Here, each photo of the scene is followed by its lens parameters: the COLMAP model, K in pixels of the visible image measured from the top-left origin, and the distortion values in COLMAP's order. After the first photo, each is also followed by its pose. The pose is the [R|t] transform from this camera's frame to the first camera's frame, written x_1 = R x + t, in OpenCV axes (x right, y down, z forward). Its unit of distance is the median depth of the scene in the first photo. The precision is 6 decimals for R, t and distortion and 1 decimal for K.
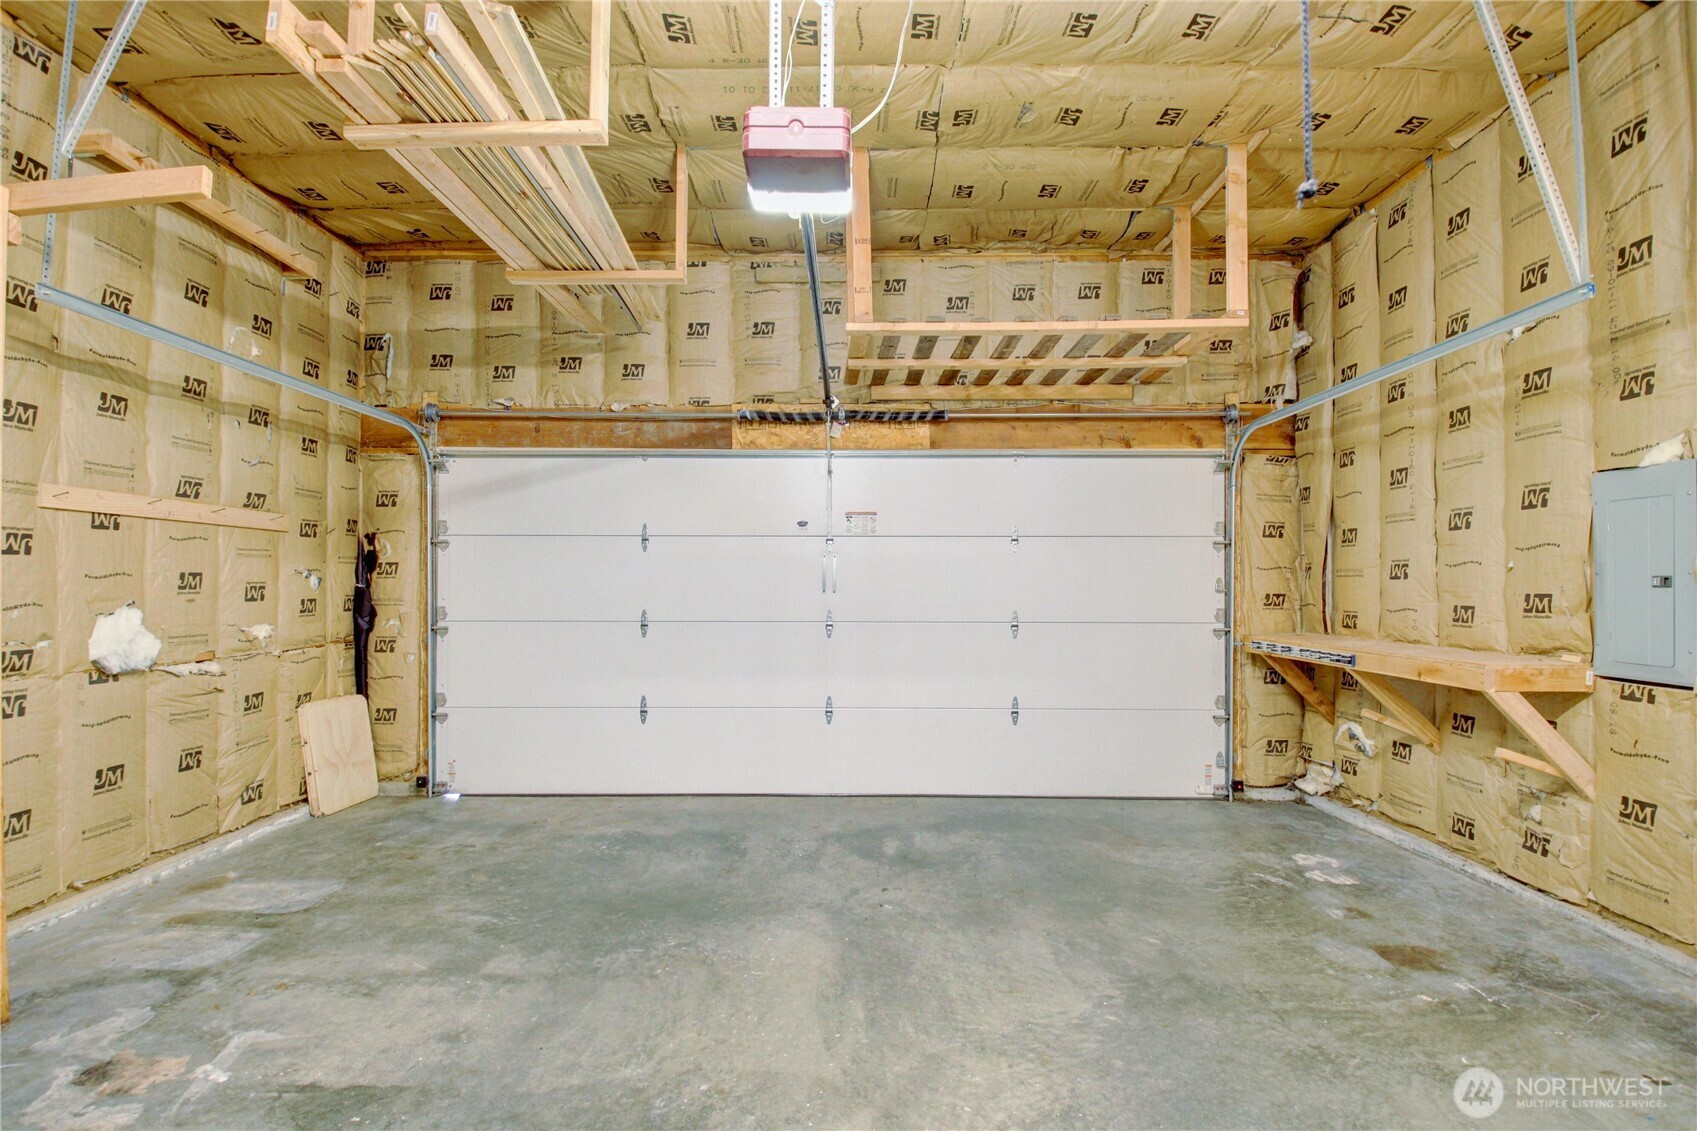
lens RADIAL K [[785.7, 0, 846.3], [0, 785.7, 571.4], [0, 0, 1]] dist [-0.002639, -0.000244]
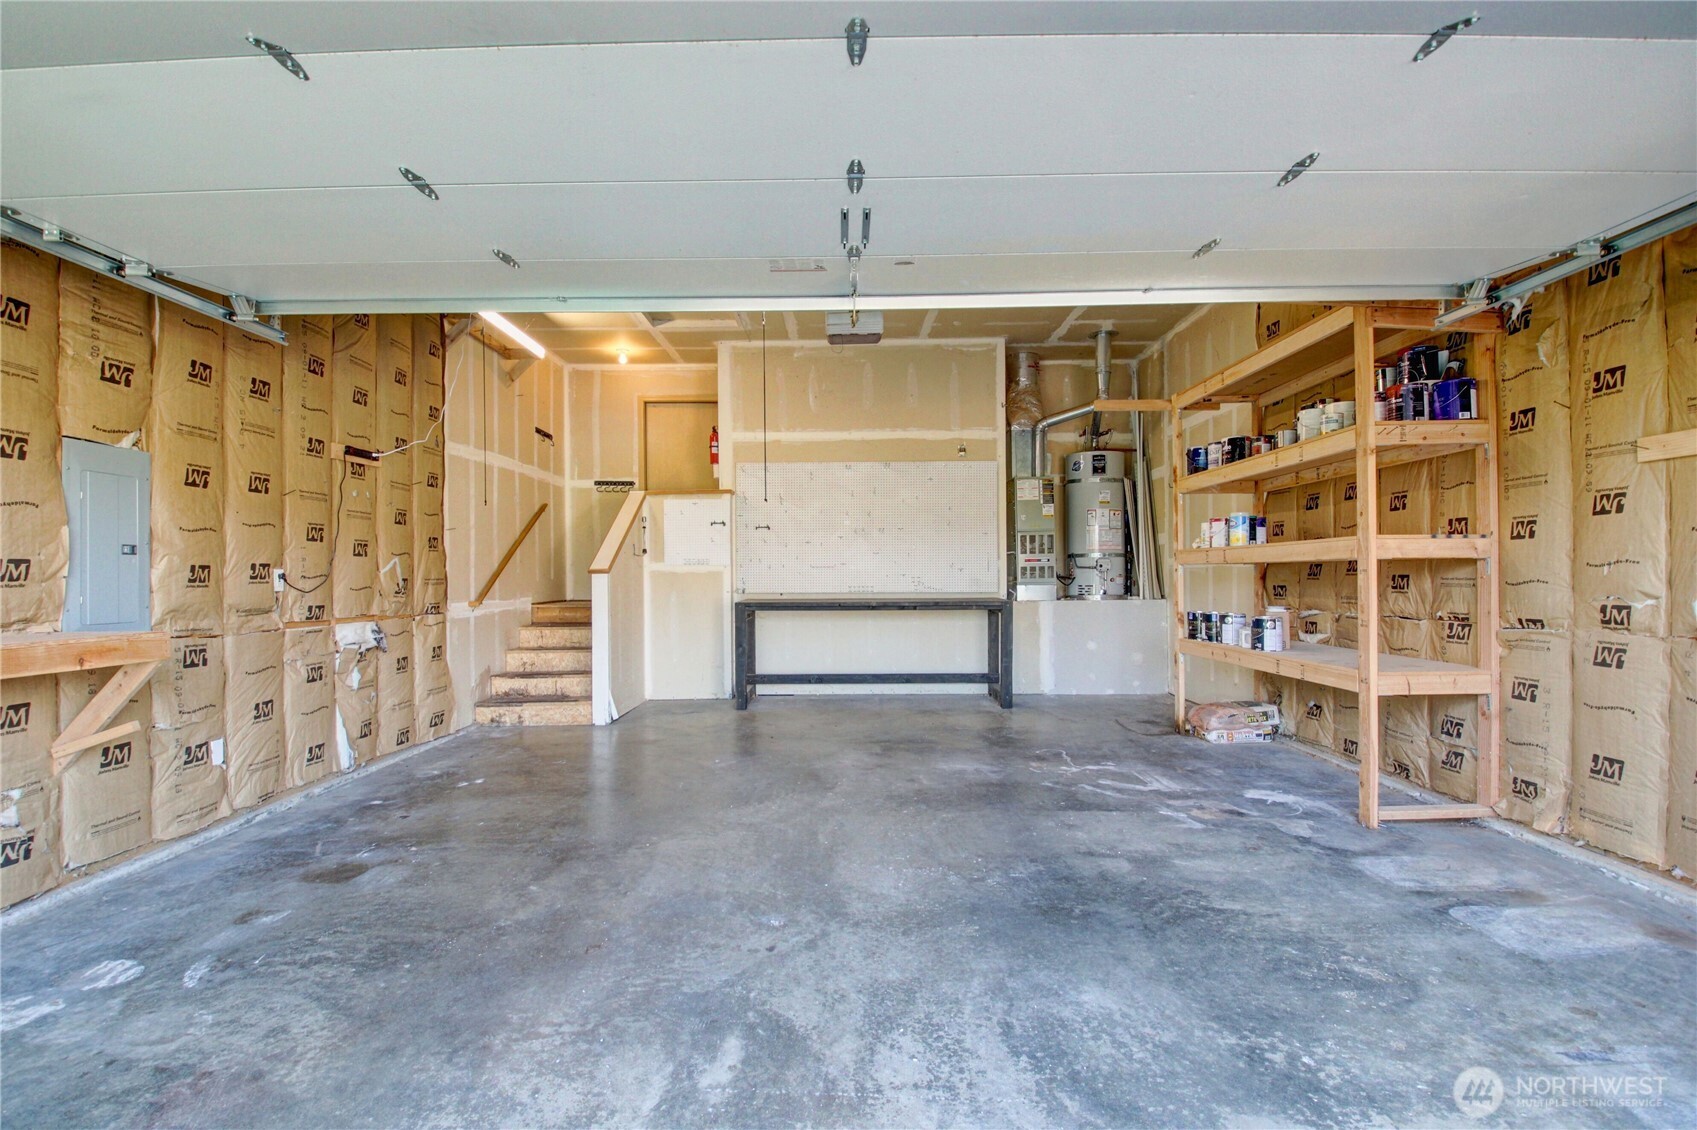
lens RADIAL K [[785.7, 0, 848.7], [0, 785.7, 568.4], [0, 0, 1]] dist [-0.002639, -0.000244]
pose [[-0.999982, 0.005968, -0.000072, -0.029619], [0.005968, 0.999660, -0.025371, 0.068197], [-0.000079, -0.025371, -0.999678, 1.916384]]
